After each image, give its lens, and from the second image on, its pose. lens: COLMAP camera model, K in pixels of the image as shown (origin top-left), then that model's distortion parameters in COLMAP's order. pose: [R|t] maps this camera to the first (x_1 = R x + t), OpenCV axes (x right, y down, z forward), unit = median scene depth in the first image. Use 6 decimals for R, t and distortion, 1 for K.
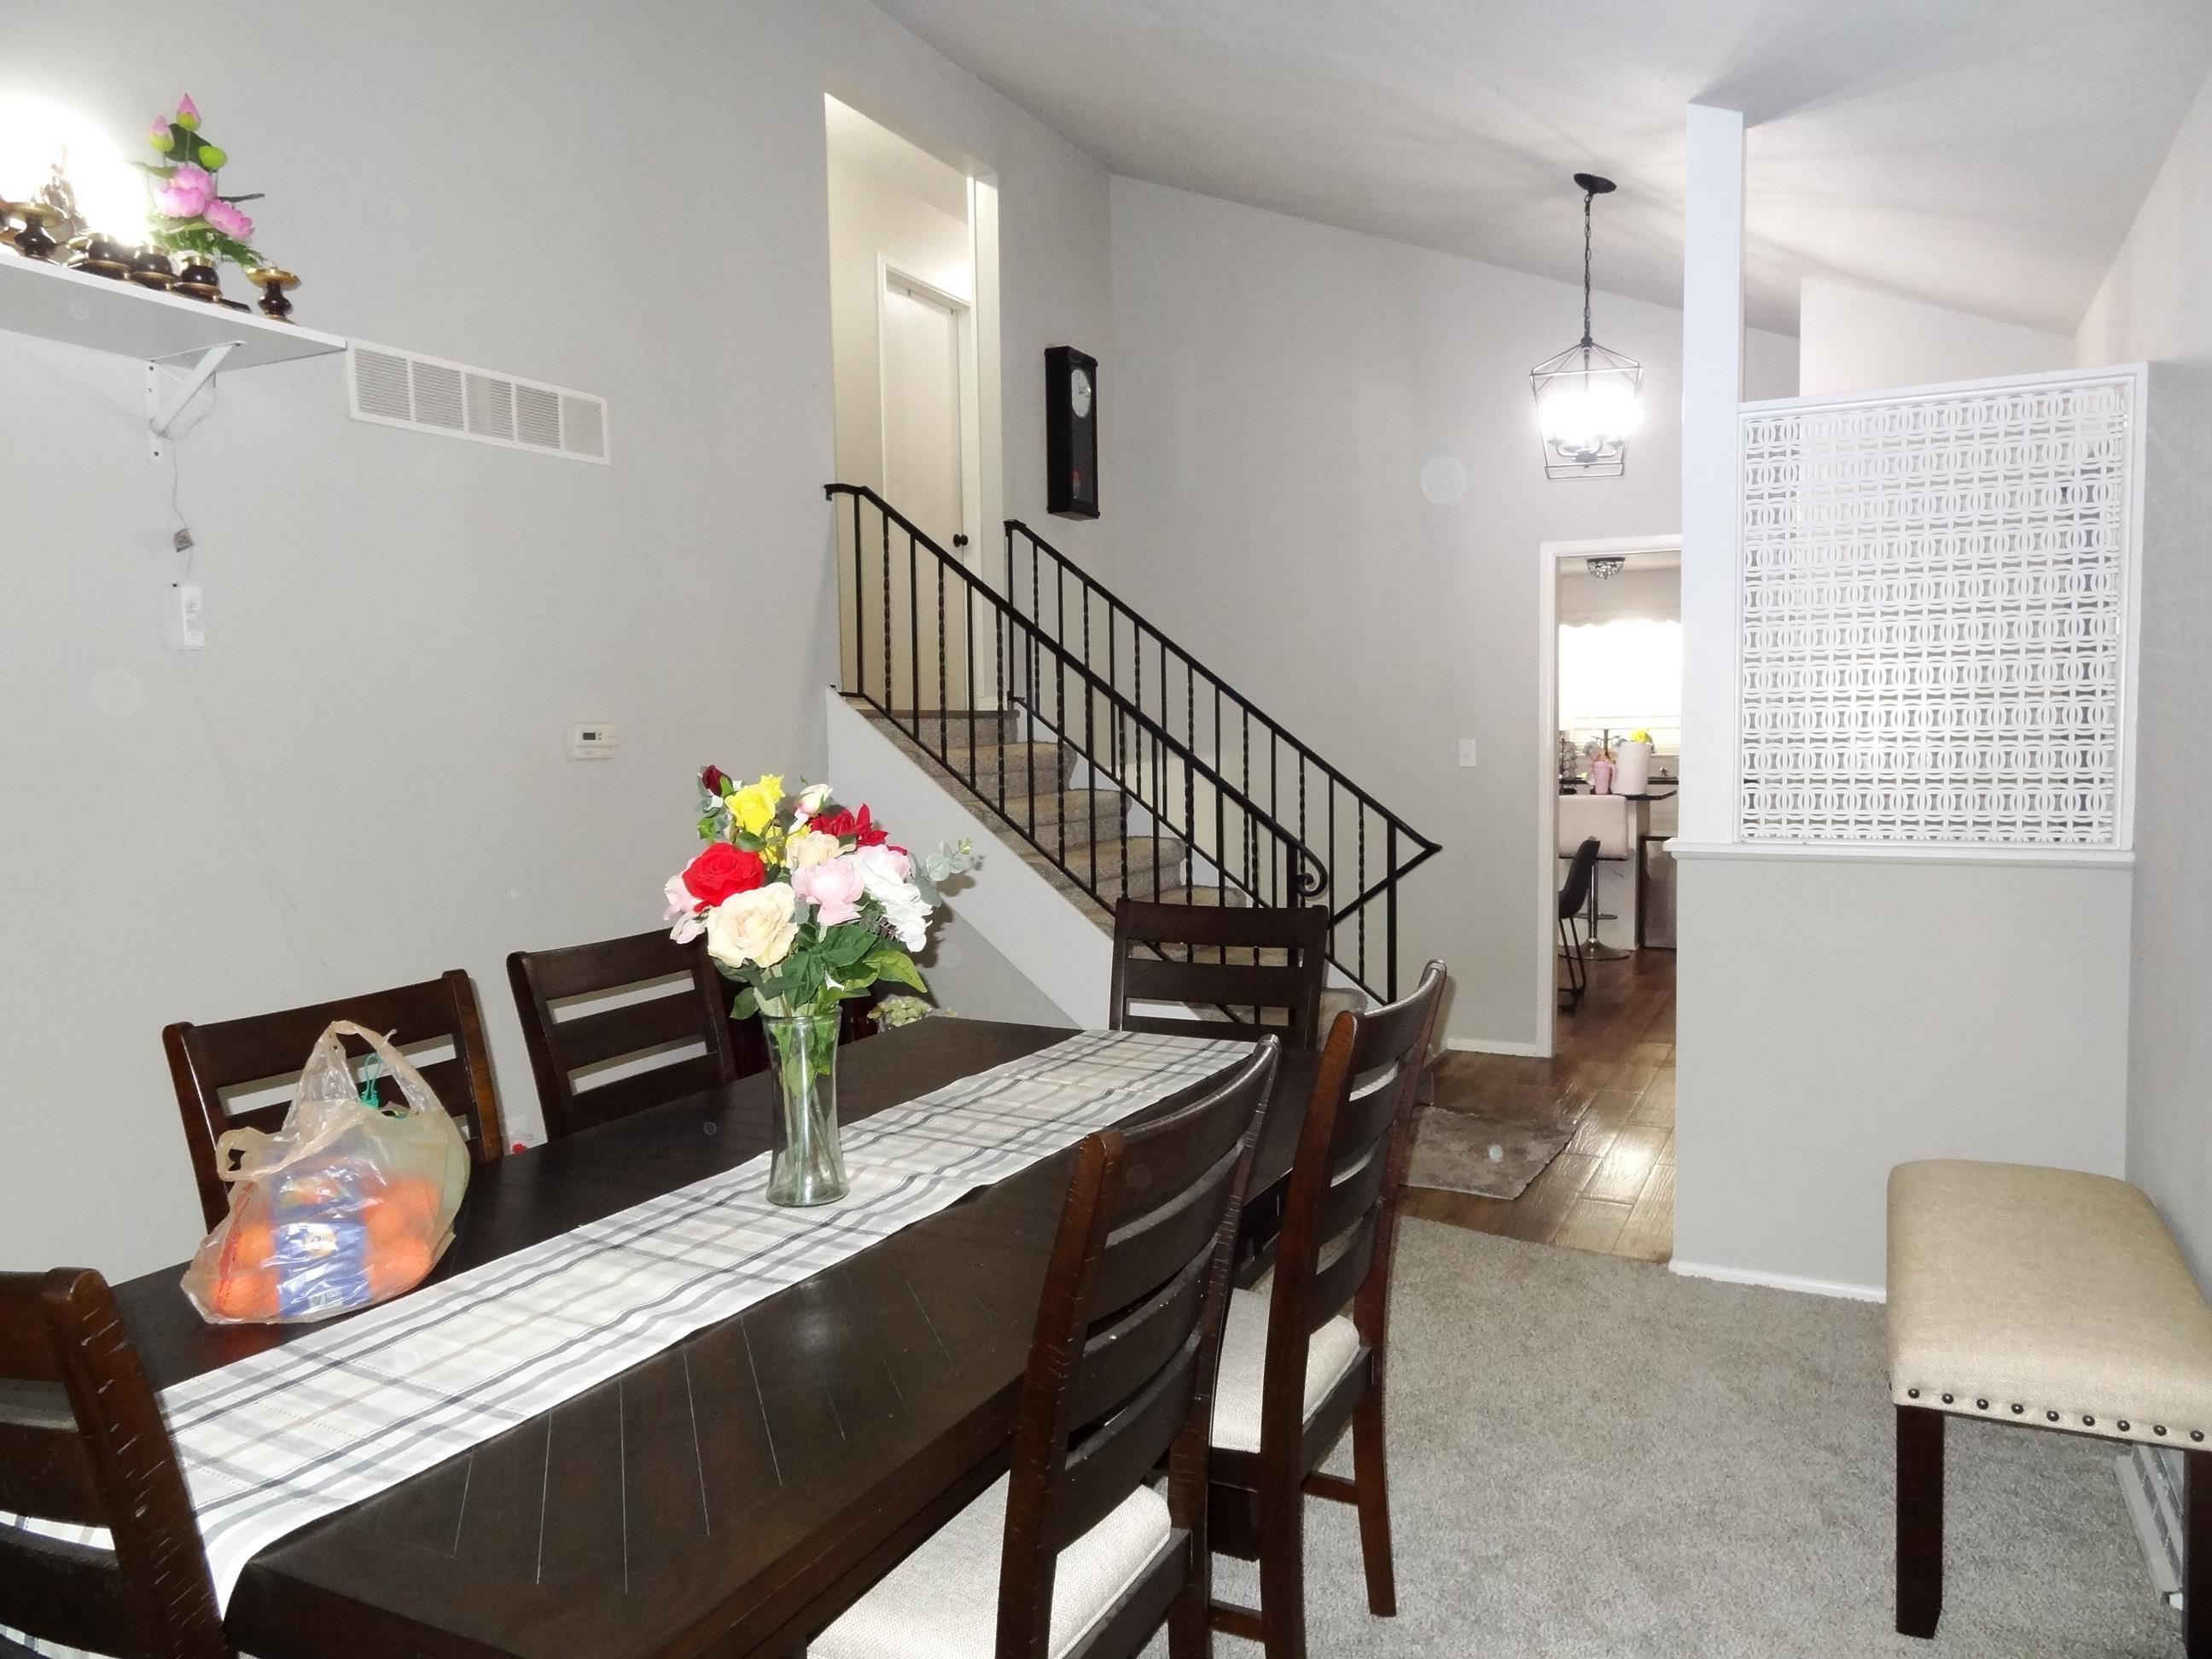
lens RADIAL K [[1538.6, 0, 1103.3], [0, 1538.6, 827.8], [0, 0, 1]] dist [0.003725, 0.005305]
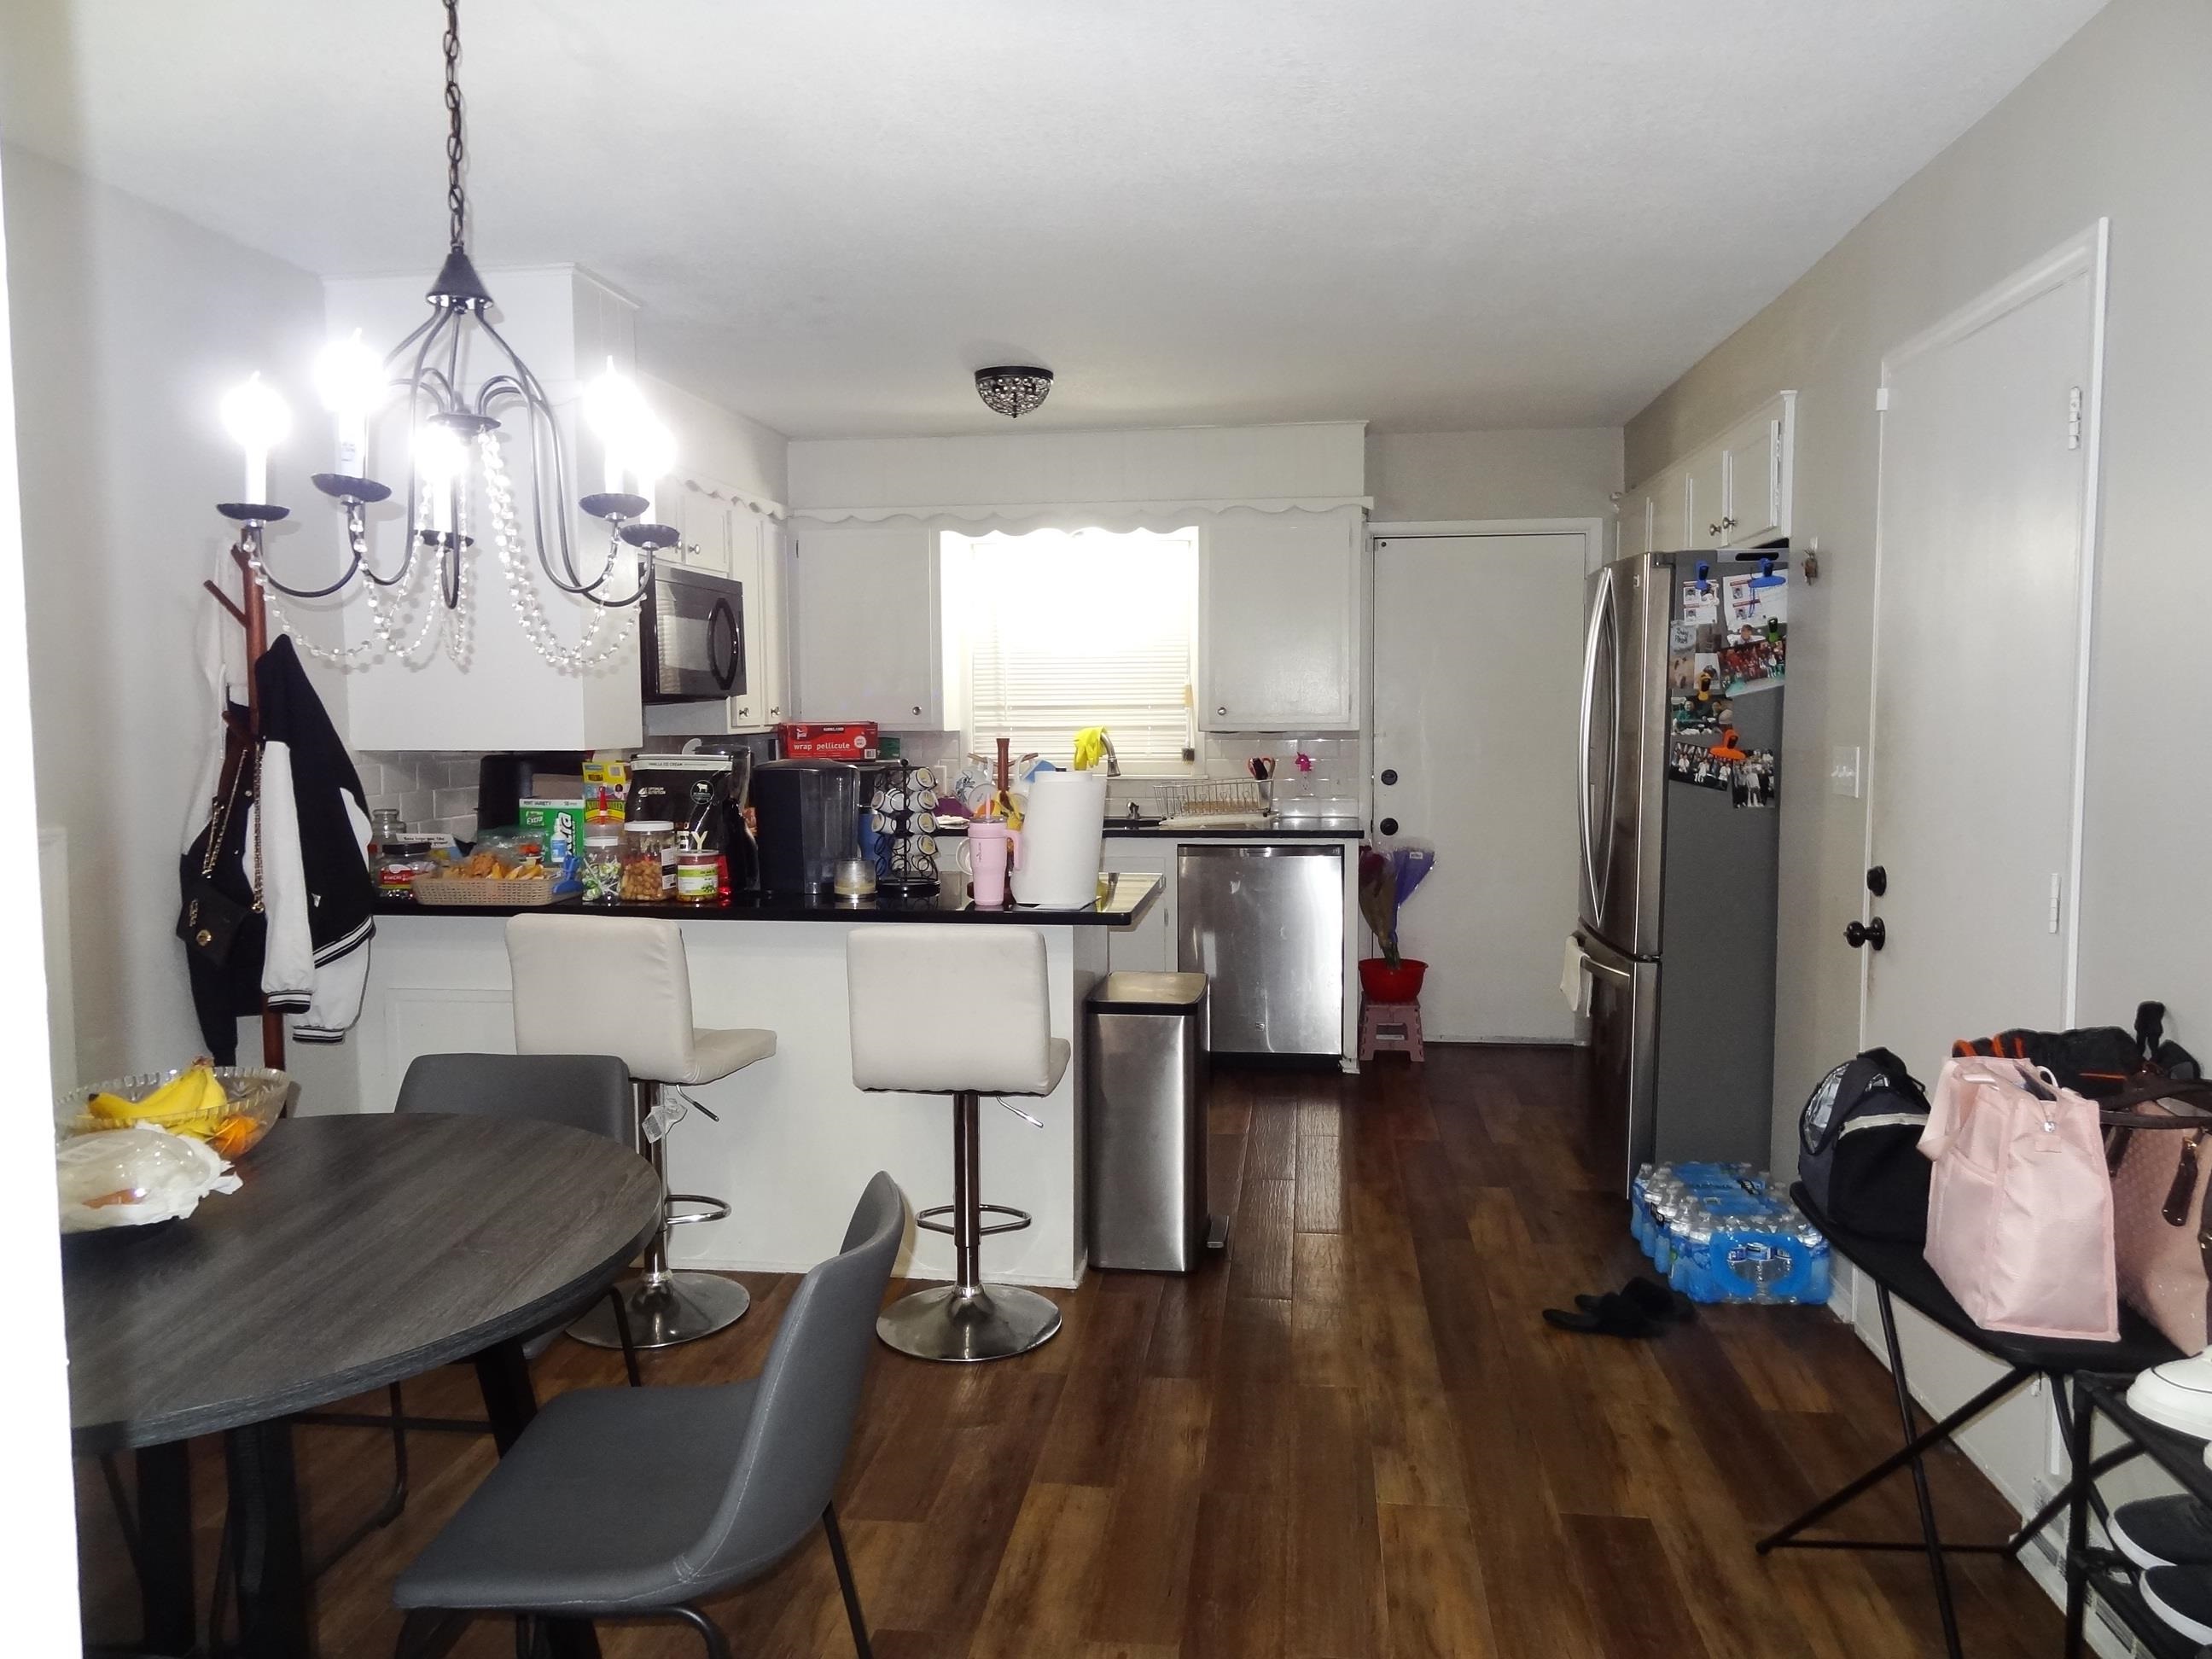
lens RADIAL K [[1538.6, 0, 1109.5], [0, 1538.6, 831.1], [0, 0, 1]] dist [0.003725, 0.005305]
pose [[0.944420, -0.020781, 0.328084, 0.217586], [0.016812, 0.999747, 0.014930, -0.044968], [-0.328311, -0.008585, 0.944531, 0.599457]]
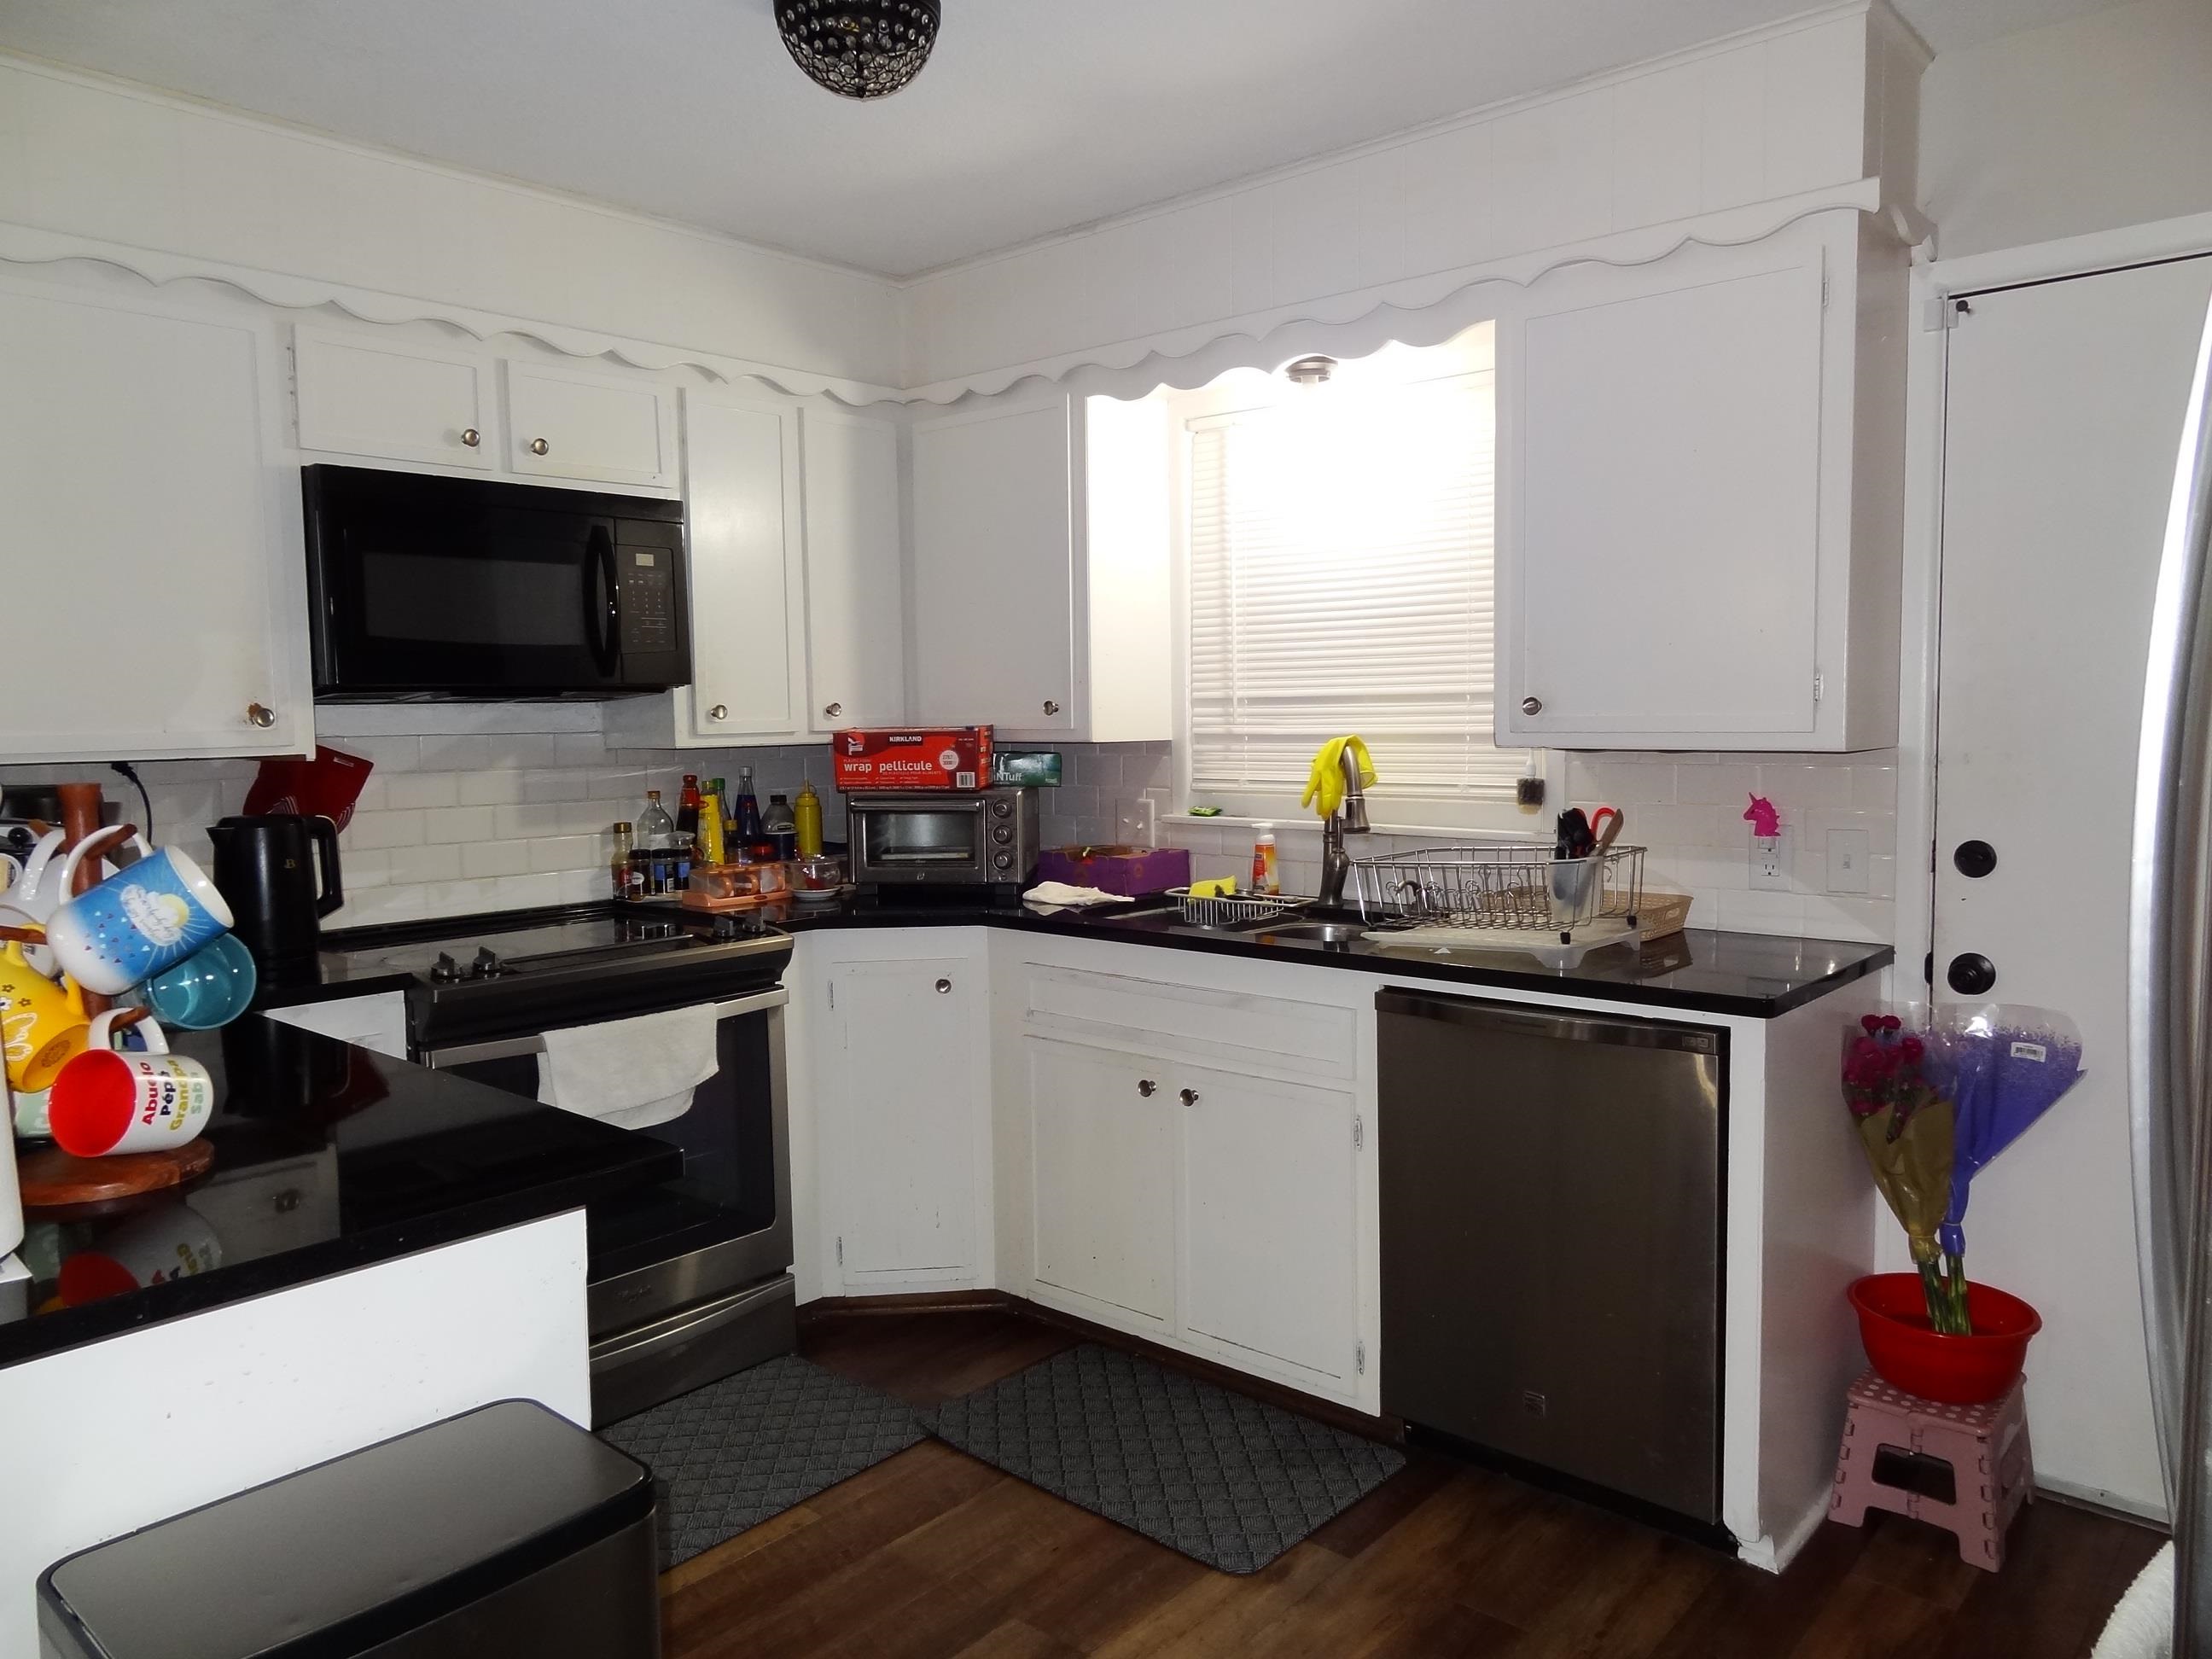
lens RADIAL K [[1538.6, 0, 1104.7], [0, 1538.6, 829.8], [0, 0, 1]] dist [0.003725, 0.005305]
pose [[0.966852, 0.017640, -0.254728, 0.470882], [-0.012754, 0.999702, 0.020818, -0.065493], [0.255020, -0.016879, 0.966789, 0.876424]]
